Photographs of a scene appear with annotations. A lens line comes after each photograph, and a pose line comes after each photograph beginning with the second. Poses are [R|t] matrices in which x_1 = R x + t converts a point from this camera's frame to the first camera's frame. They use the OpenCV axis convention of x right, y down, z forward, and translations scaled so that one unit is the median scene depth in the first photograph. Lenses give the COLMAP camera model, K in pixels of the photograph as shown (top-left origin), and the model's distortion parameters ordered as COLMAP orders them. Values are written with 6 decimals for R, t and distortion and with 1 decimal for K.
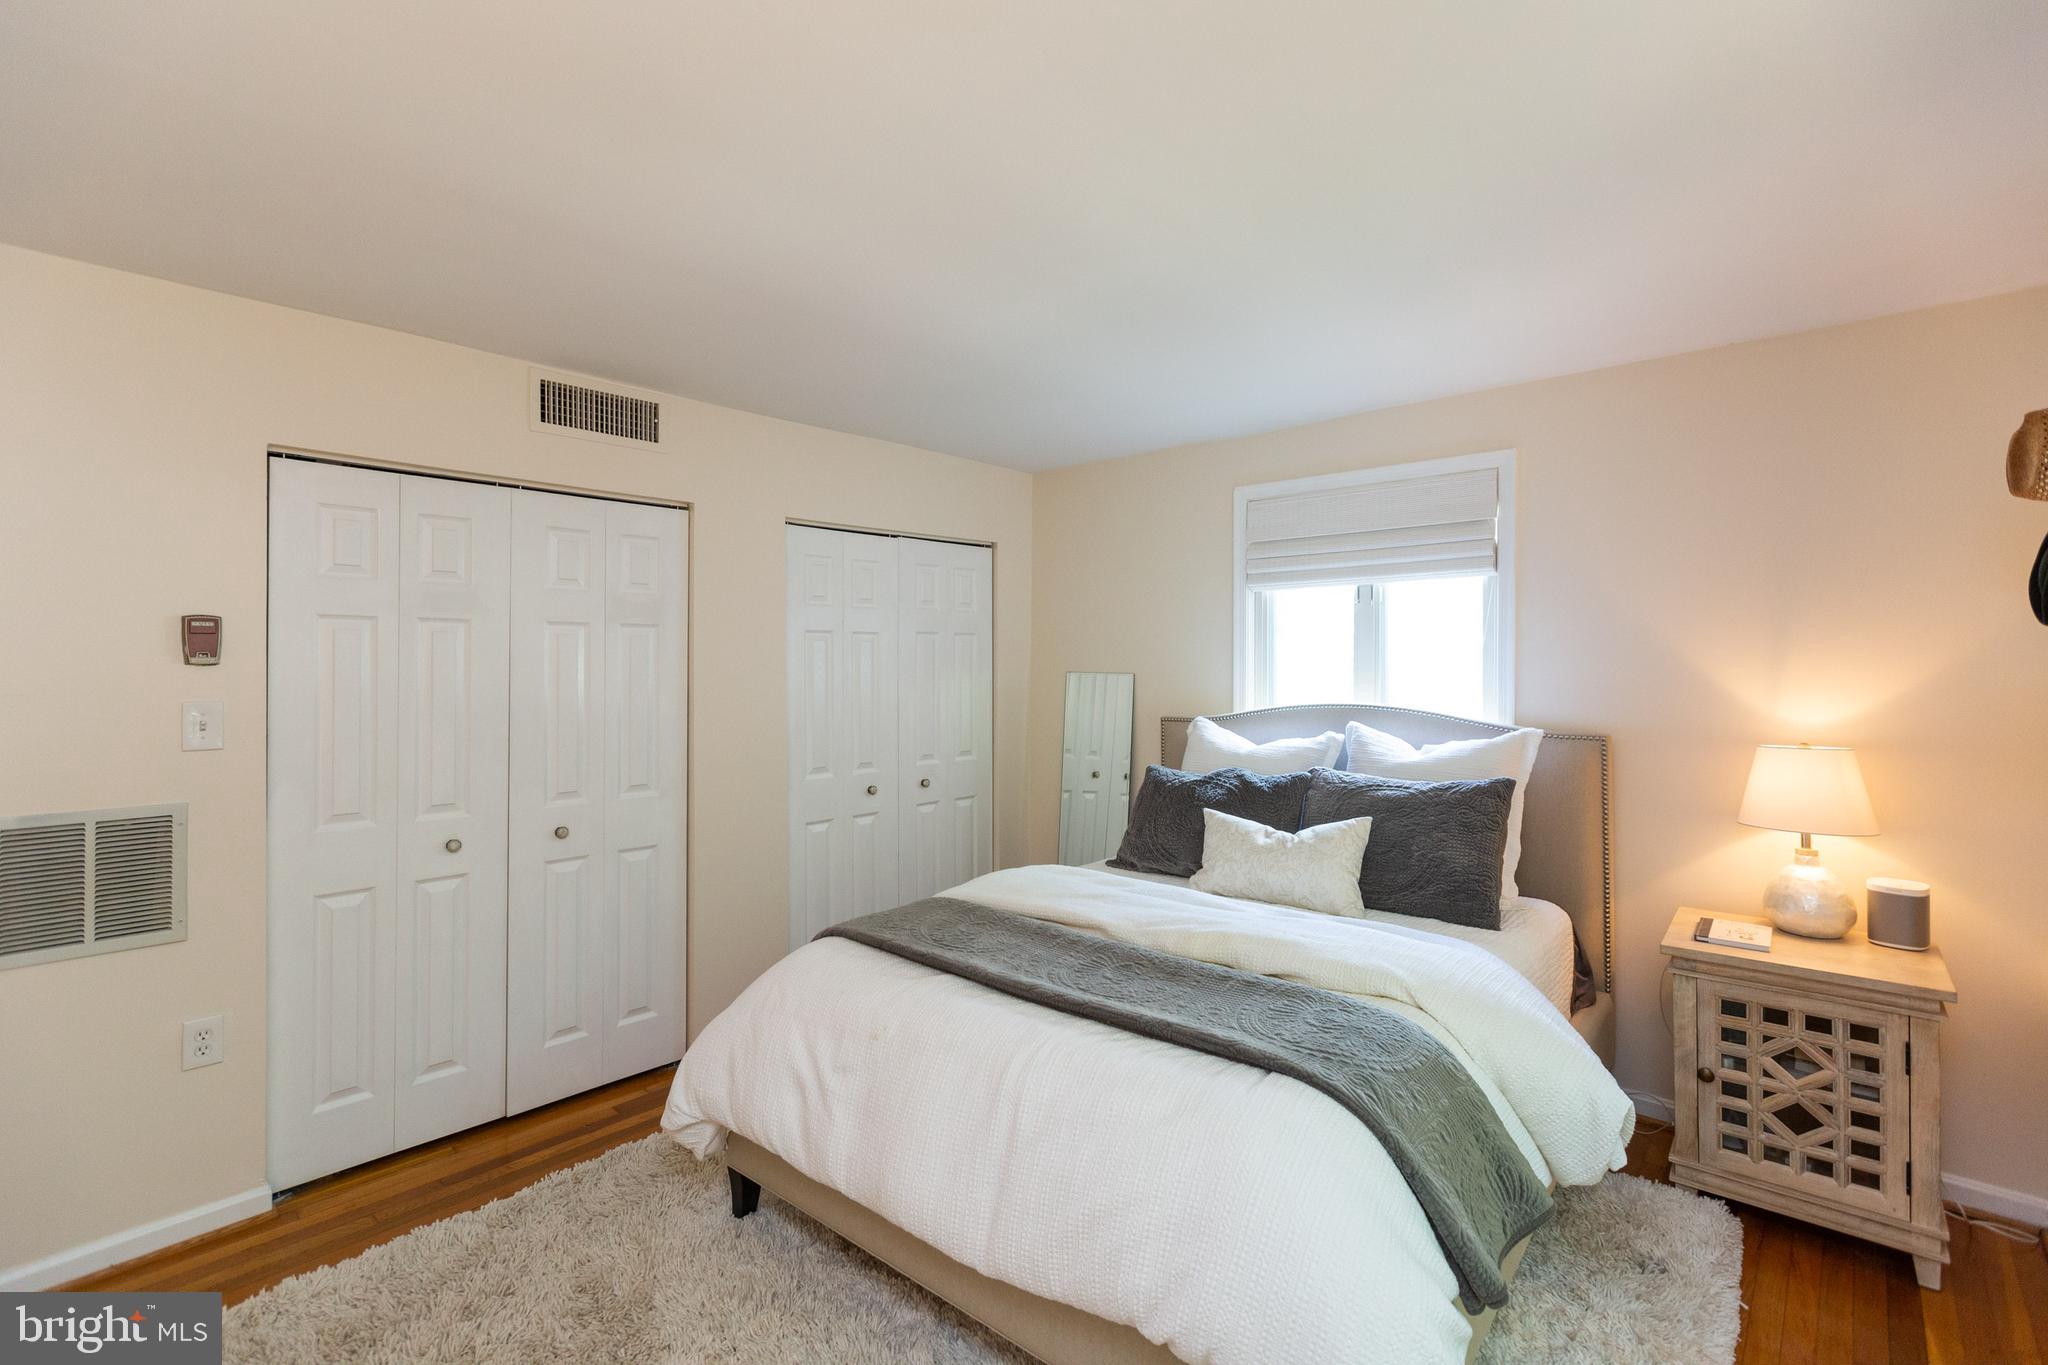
lens RADIAL K [[896.0, 0, 1010.2], [0, 896.0, 648.1], [0, 0, 1]] dist [0.001404, 0.000171]
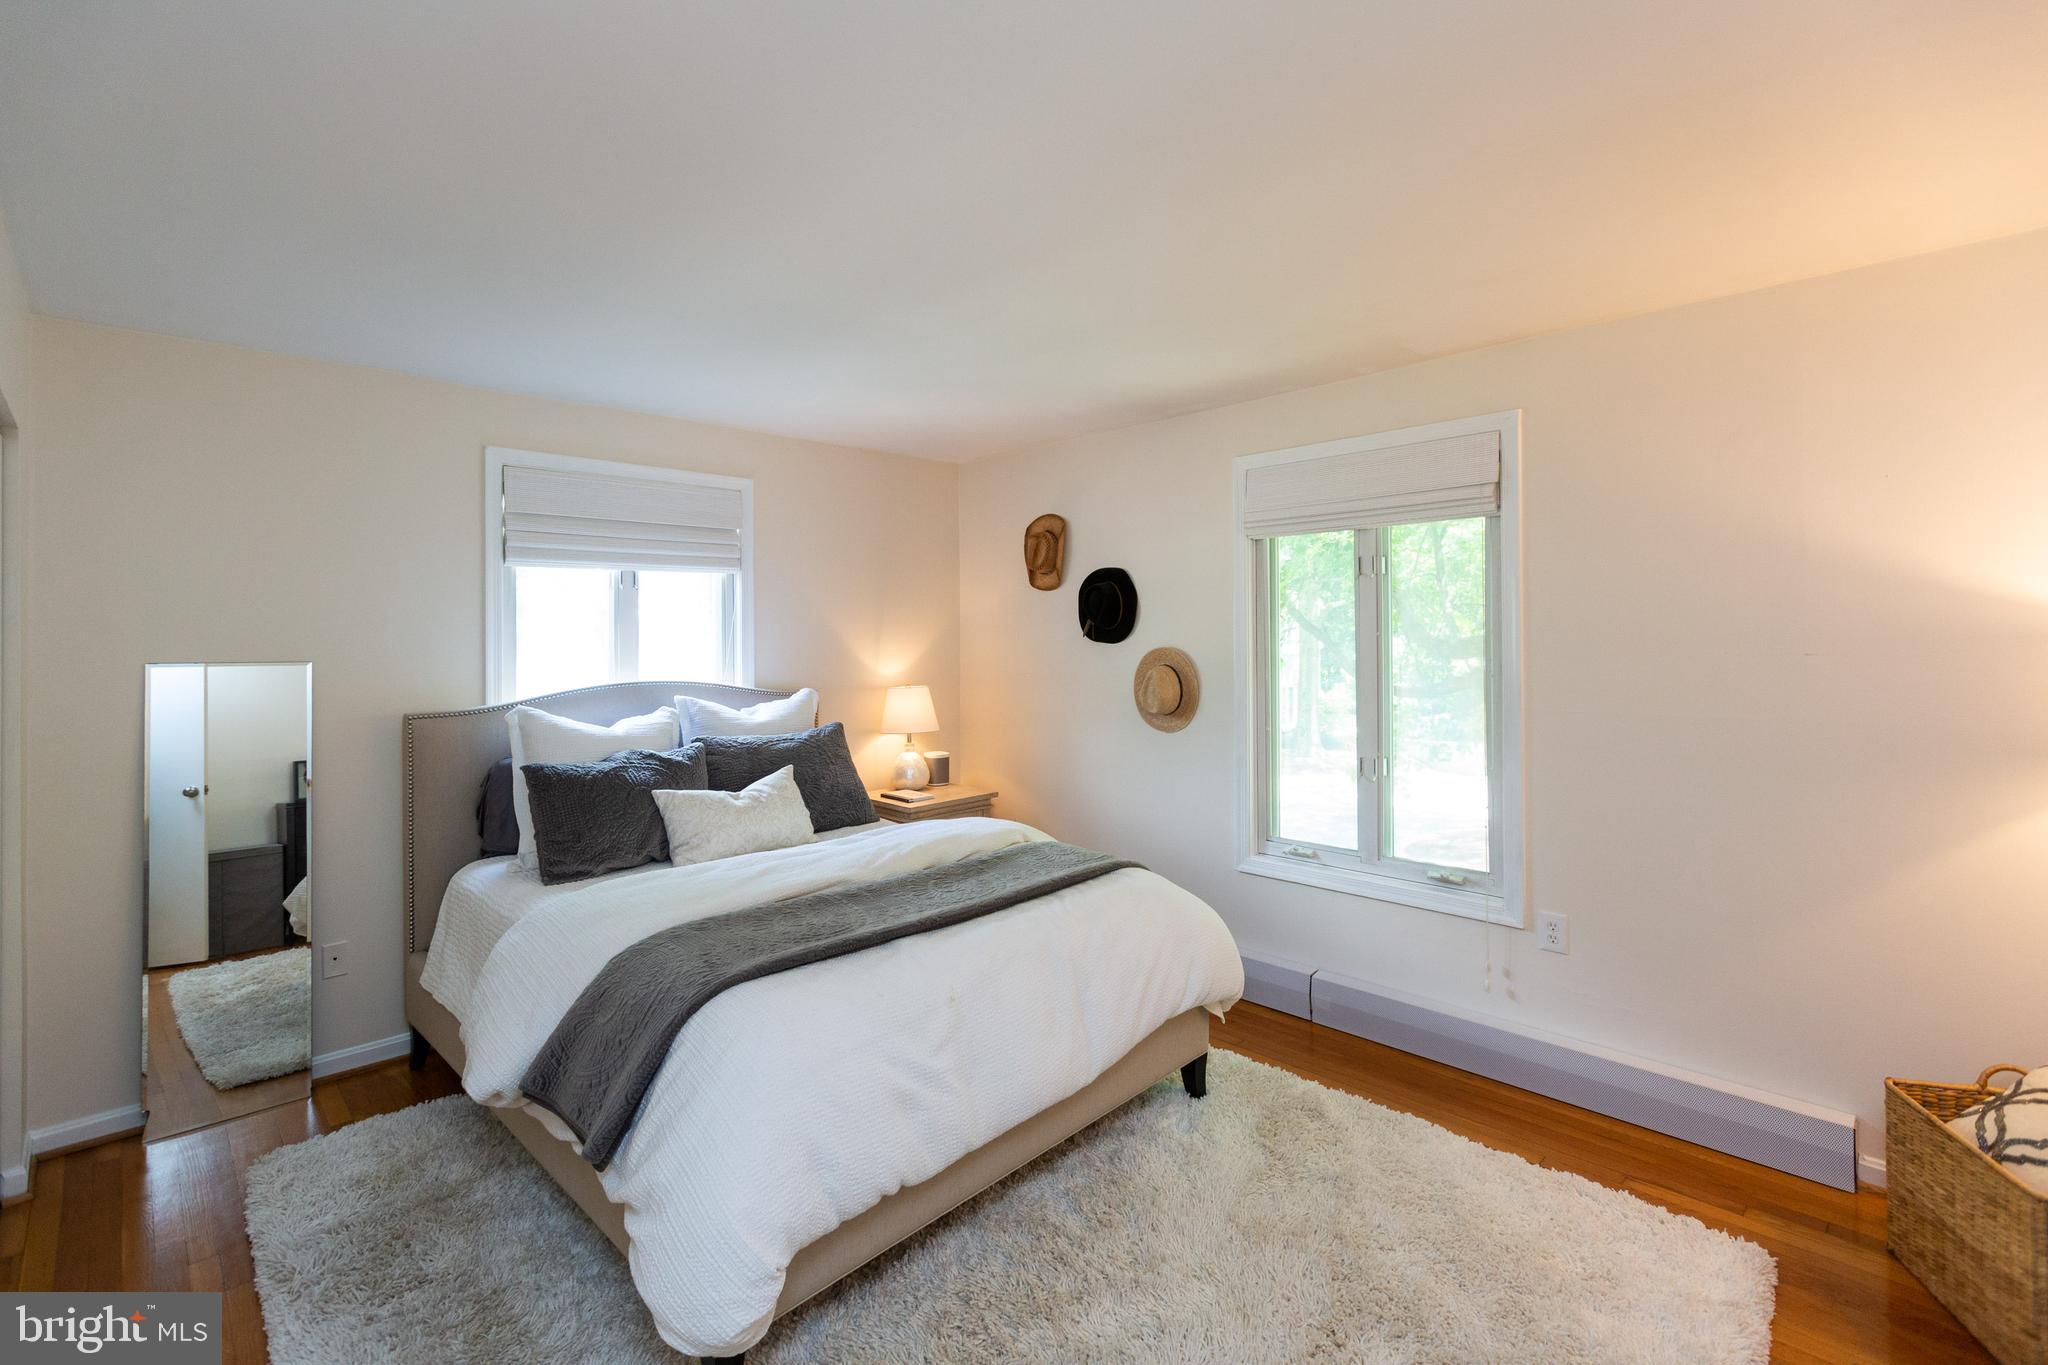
lens RADIAL K [[896.0, 0, 1010.2], [0, 896.0, 648.1], [0, 0, 1]] dist [0.001404, 0.000171]
pose [[0.098854, -0.012510, 0.995023, -0.696938], [0.003152, 0.999920, 0.012258, 0.010298], [-0.995097, 0.001924, 0.098886, 0.493228]]
